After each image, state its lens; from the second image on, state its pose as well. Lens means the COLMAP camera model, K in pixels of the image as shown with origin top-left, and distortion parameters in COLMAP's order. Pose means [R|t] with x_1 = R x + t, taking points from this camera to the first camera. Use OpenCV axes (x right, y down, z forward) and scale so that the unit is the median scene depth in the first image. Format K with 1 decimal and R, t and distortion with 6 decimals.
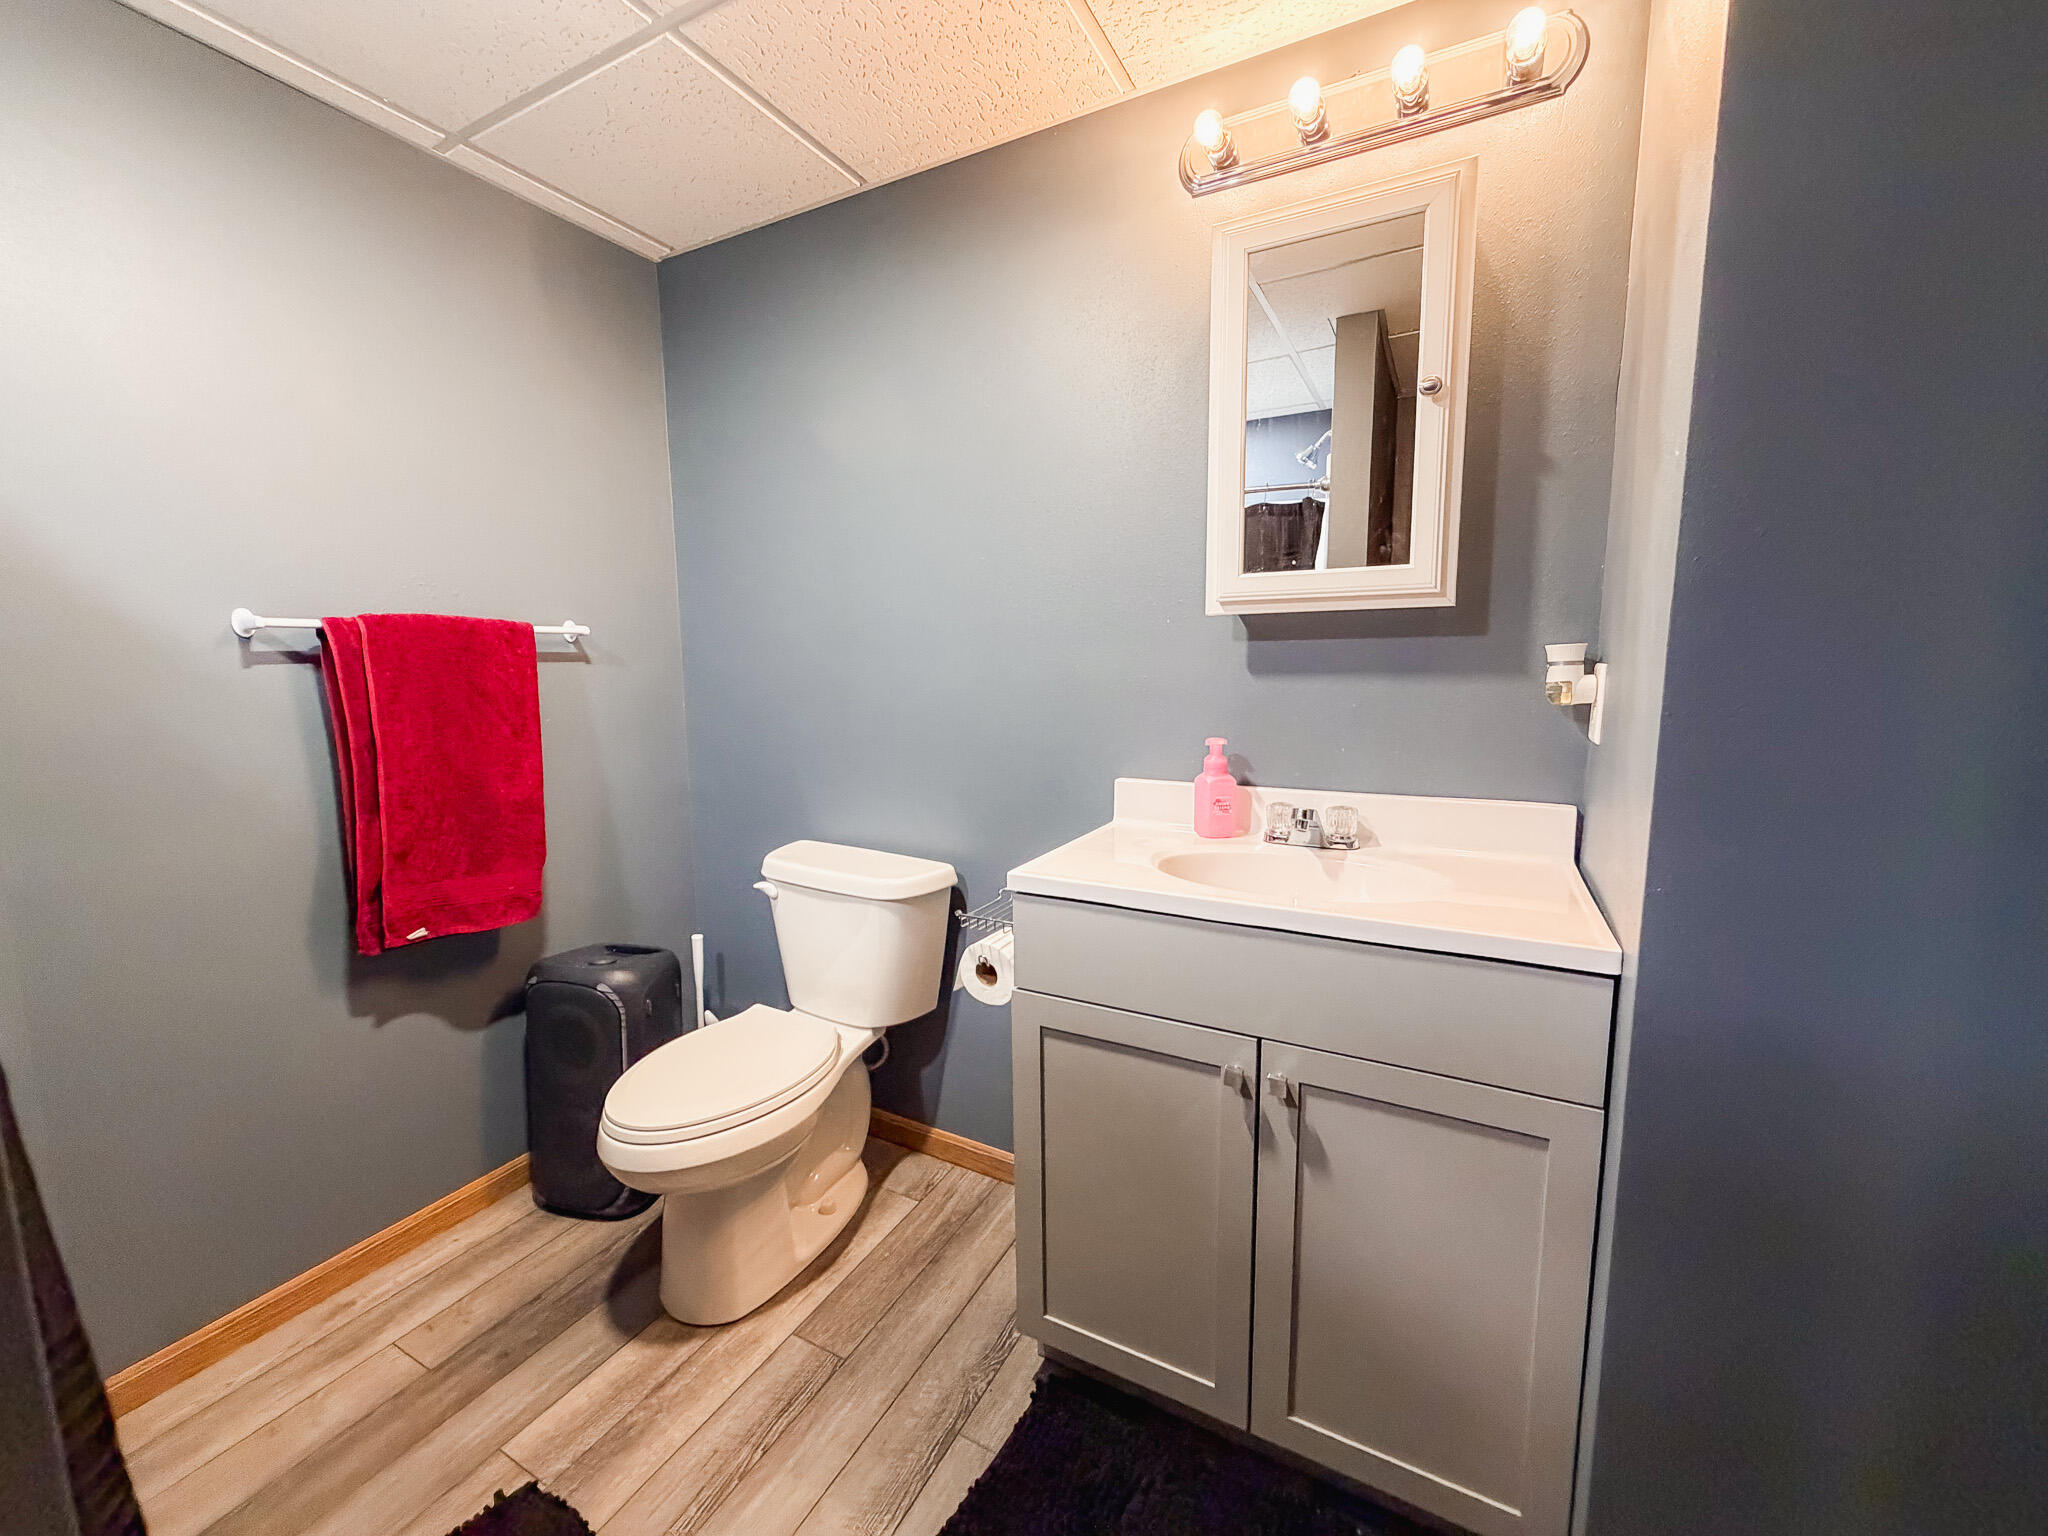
lens RADIAL K [[820.5, 0, 1023.1], [0, 820.5, 769.9], [0, 0, 1]] dist [0.000046, -0.000171]
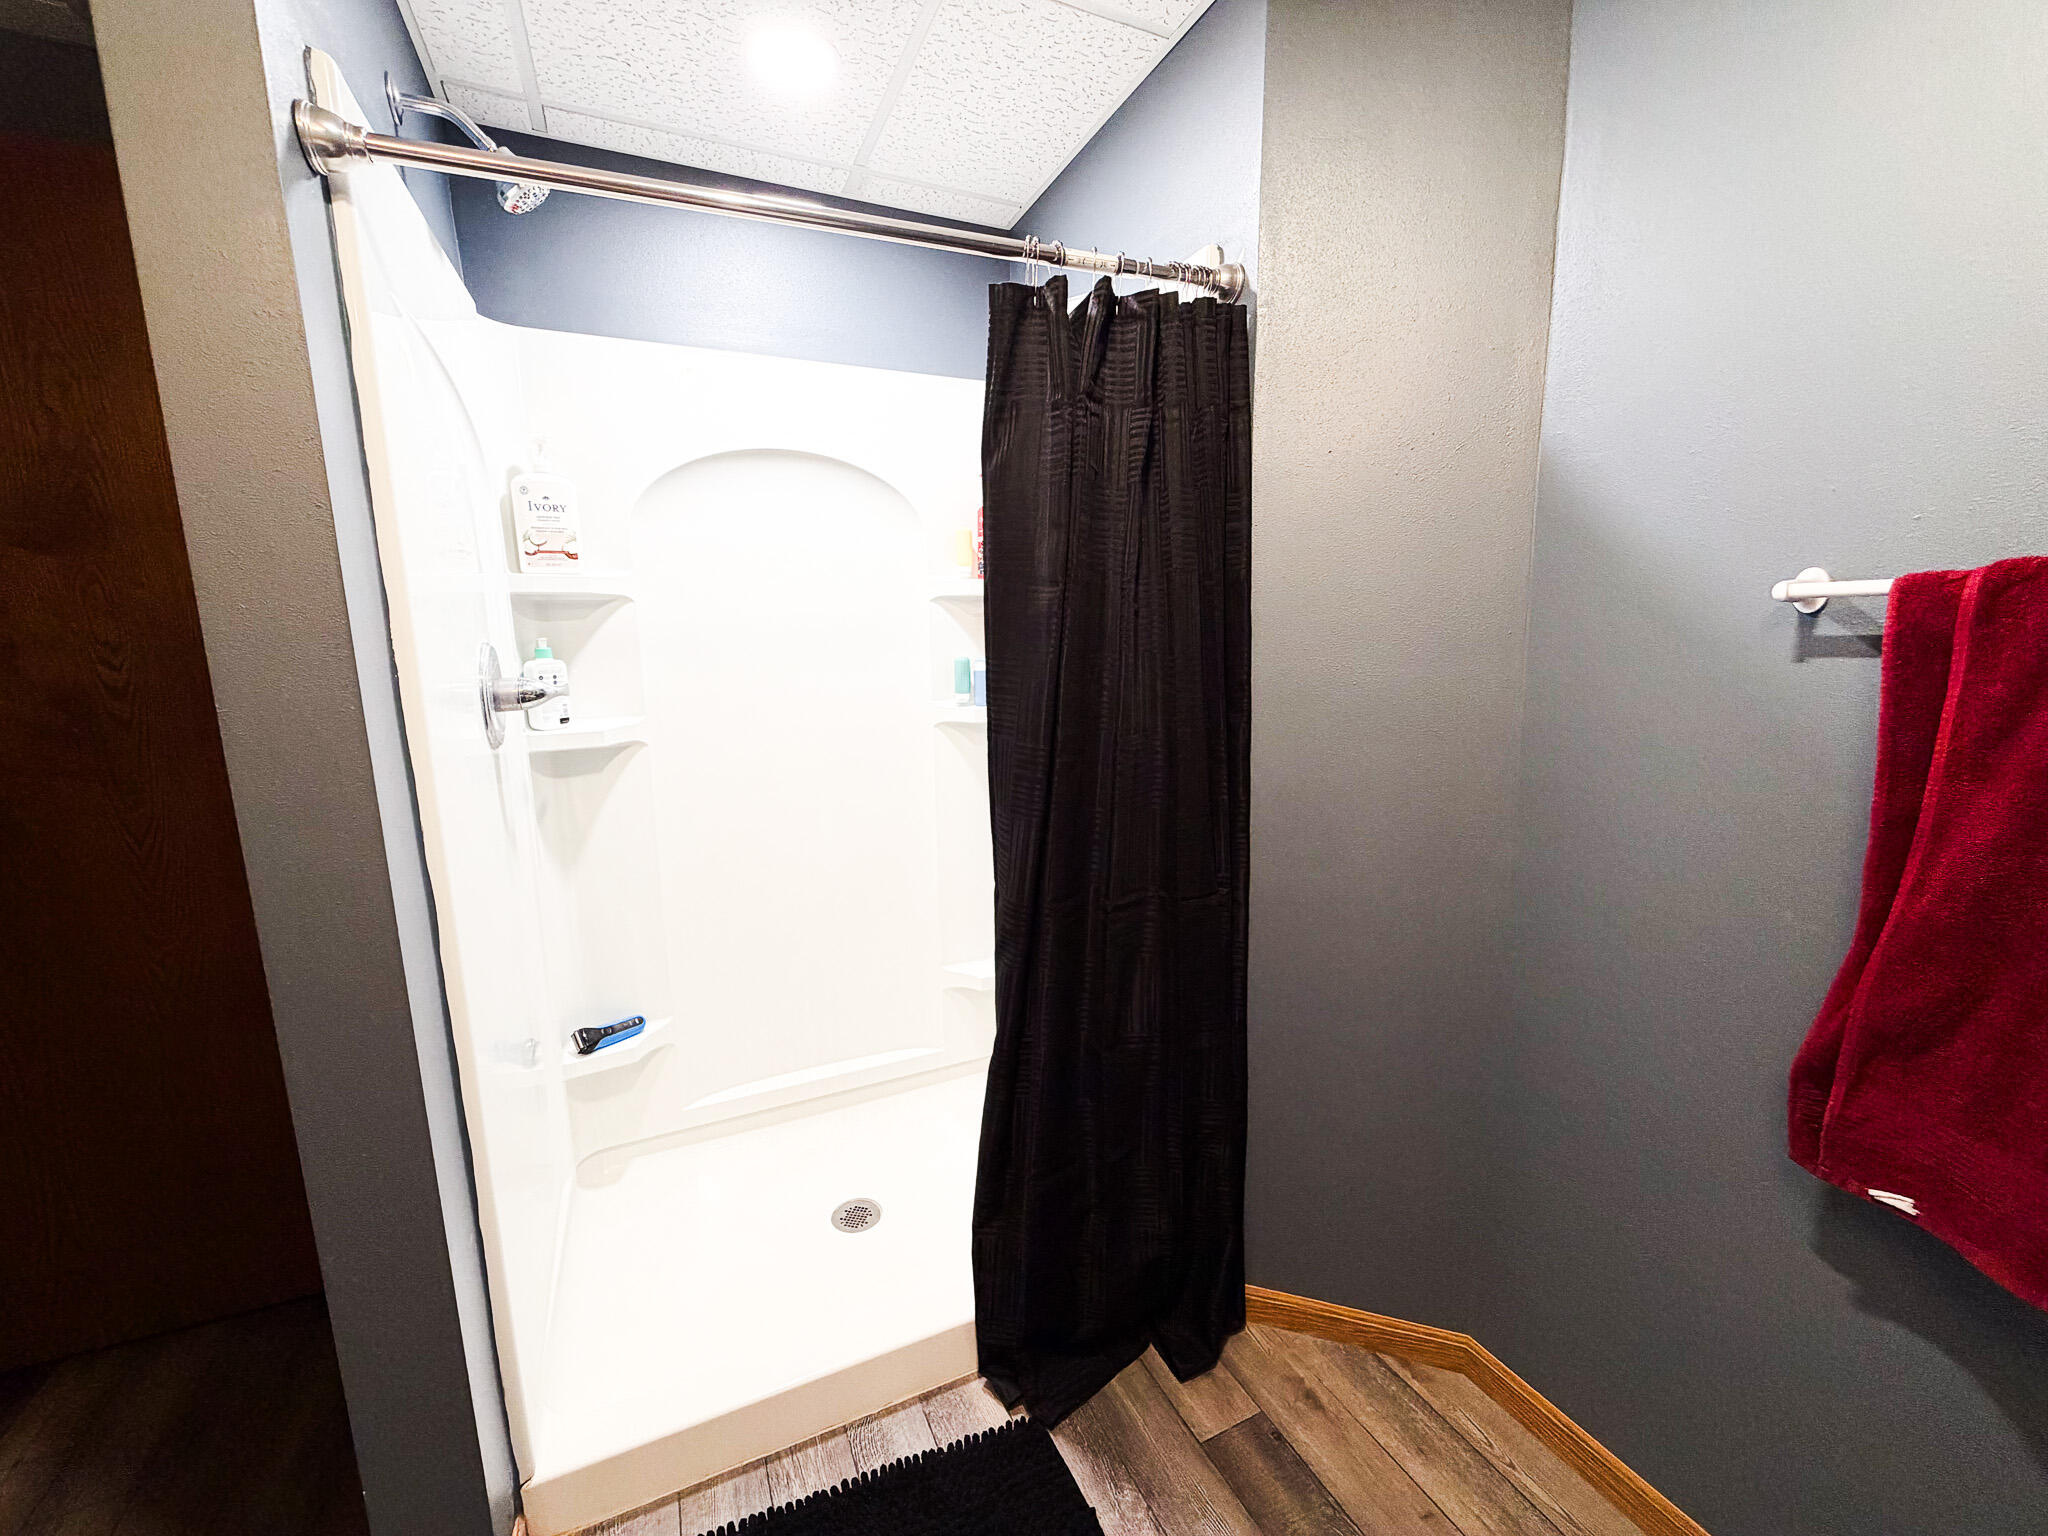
lens RADIAL K [[820.5, 0, 1020.5], [0, 820.5, 775.2], [0, 0, 1]] dist [0.000046, -0.000171]
pose [[-0.609759, 0.155580, -0.777167, -0.065335], [-0.077257, 0.964209, 0.253639, -0.152337], [0.788813, 0.214700, -0.575915, 0.894763]]
